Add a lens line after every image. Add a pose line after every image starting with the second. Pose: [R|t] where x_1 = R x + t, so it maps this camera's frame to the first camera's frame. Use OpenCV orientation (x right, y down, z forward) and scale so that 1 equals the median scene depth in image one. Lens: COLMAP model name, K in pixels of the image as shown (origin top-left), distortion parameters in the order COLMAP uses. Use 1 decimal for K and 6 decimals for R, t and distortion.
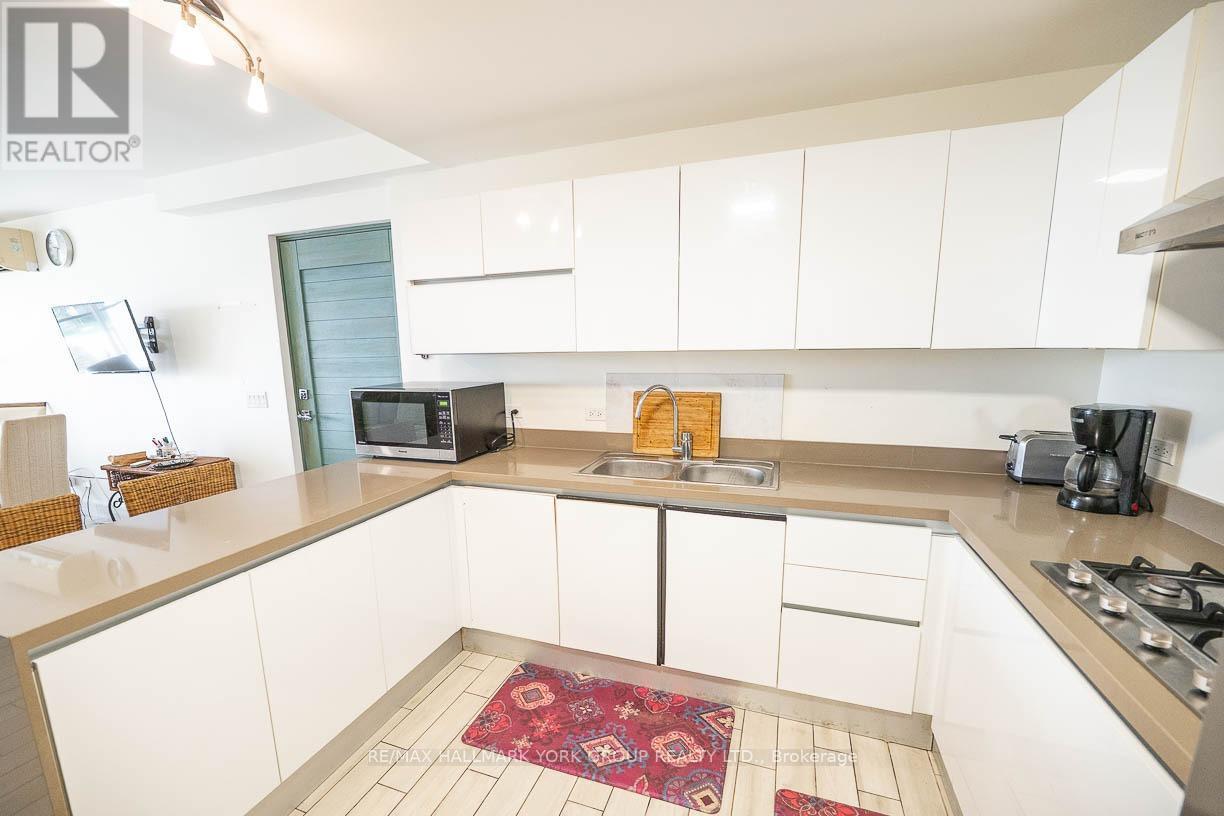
lens RADIAL K [[523.4, 0, 593.9], [0, 523.4, 438.6], [0, 0, 1]] dist [-0.012584, -0.000284]
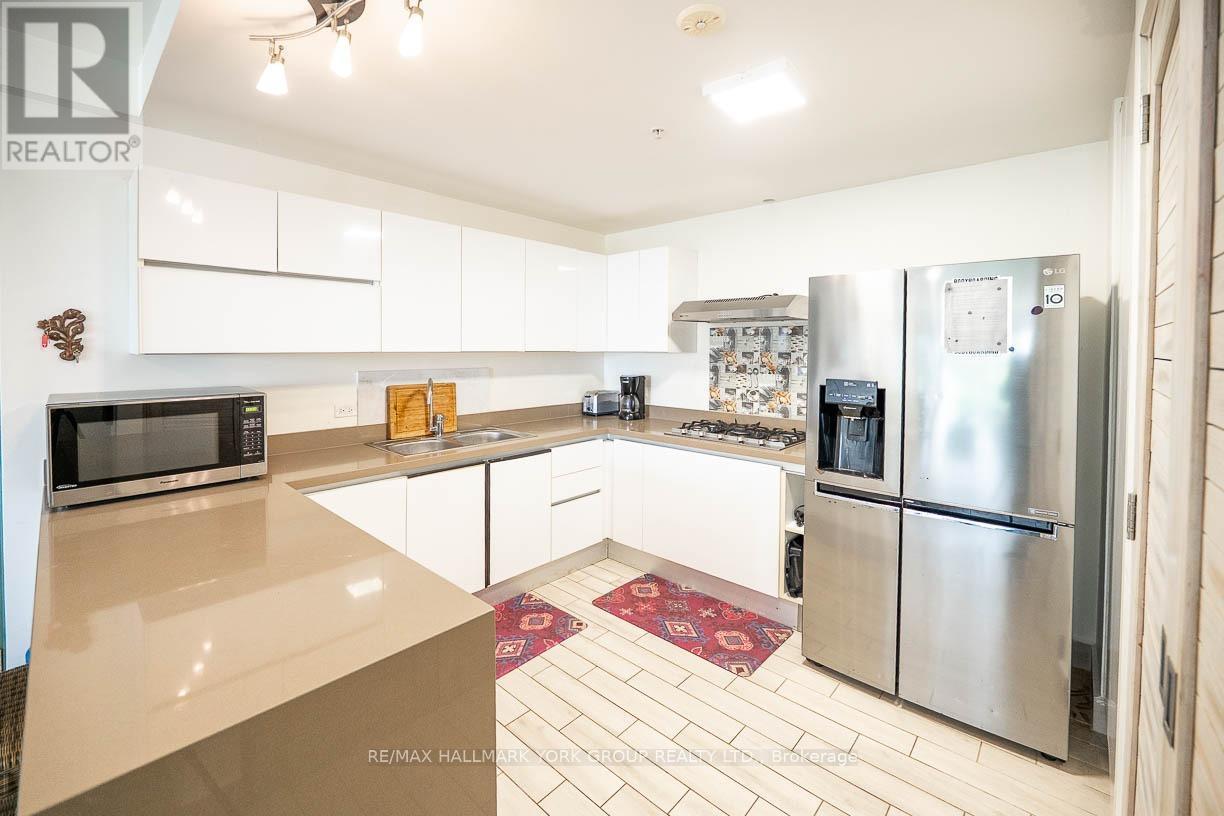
lens RADIAL K [[523.4, 0, 592.6], [0, 523.4, 362.0], [0, 0, 1]] dist [-0.012584, -0.000284]
pose [[0.388218, -0.009866, 0.921515, -0.889503], [0.150096, 0.987268, -0.052663, -0.015294], [-0.909262, 0.158760, 0.384756, 0.145738]]
